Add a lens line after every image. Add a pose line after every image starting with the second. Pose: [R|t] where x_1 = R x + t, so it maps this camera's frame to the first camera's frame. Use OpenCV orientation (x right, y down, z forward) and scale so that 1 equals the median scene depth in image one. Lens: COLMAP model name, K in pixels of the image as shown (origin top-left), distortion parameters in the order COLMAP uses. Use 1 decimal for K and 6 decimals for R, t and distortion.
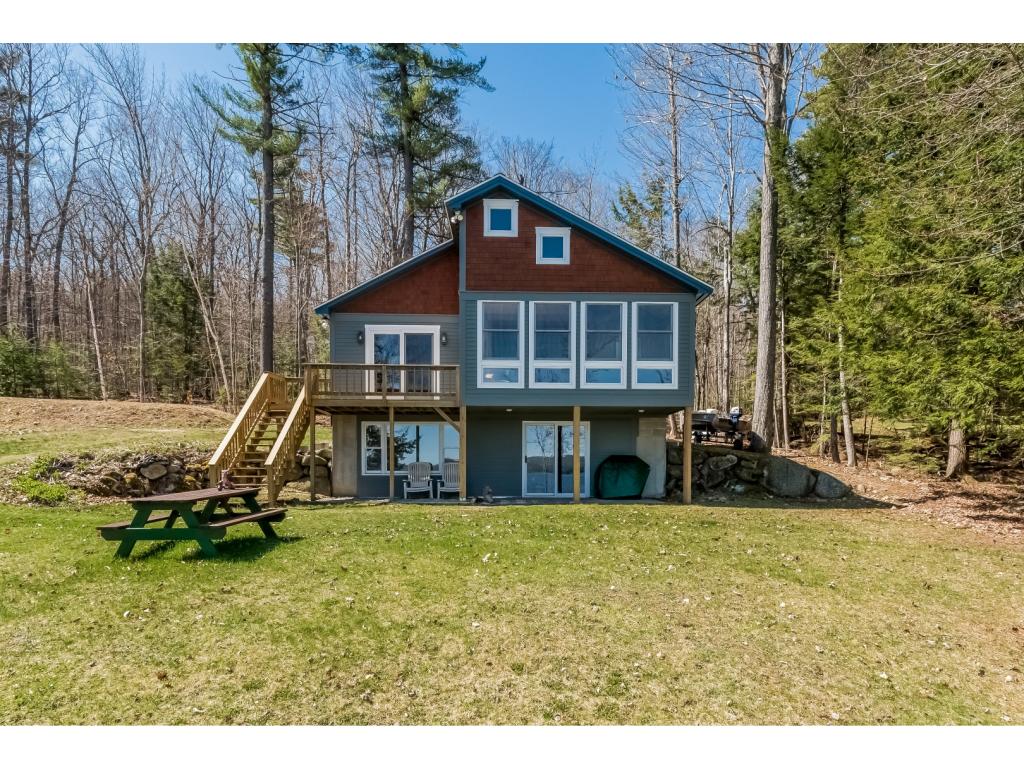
lens RADIAL K [[605.4, 0, 511.6], [0, 605.4, 486.2], [0, 0, 1]] dist [0.003277, 0.001566]
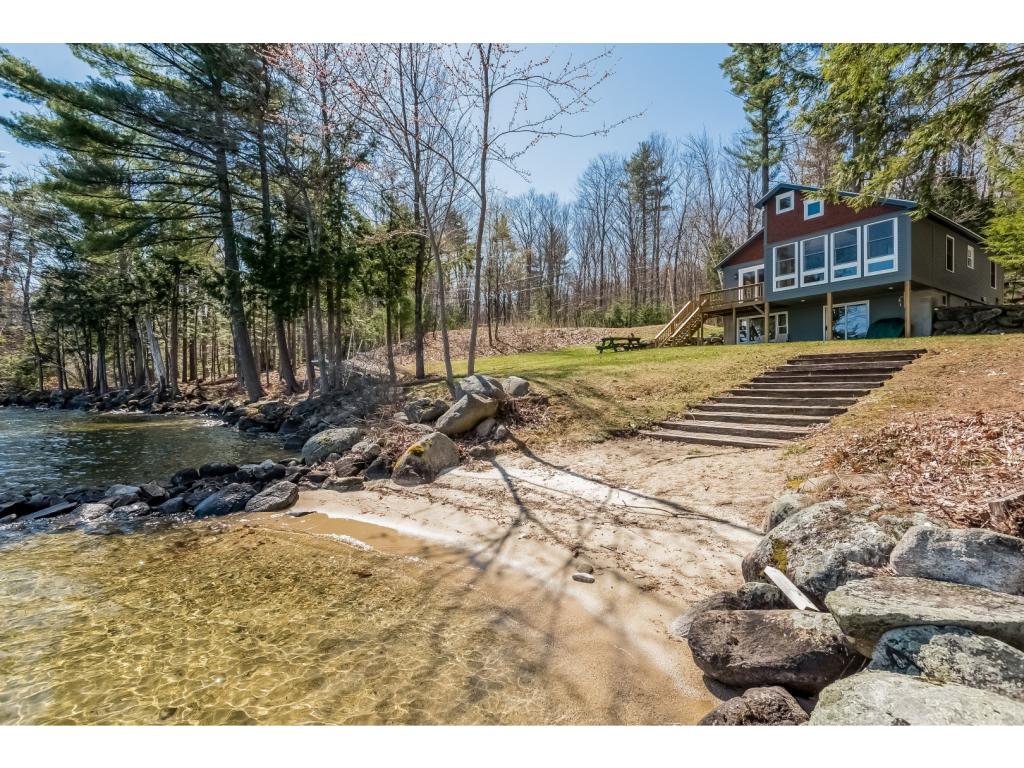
lens RADIAL K [[496.4, 0, 524.8], [0, 496.4, 384.9], [0, 0, 1]] dist [0.000466, 0.000647]
pose [[0.528062, -0.013096, -0.849105, 0.866967], [-0.023873, 0.999257, -0.030259, 0.202011], [0.848870, 0.036250, 0.527357, -0.508330]]
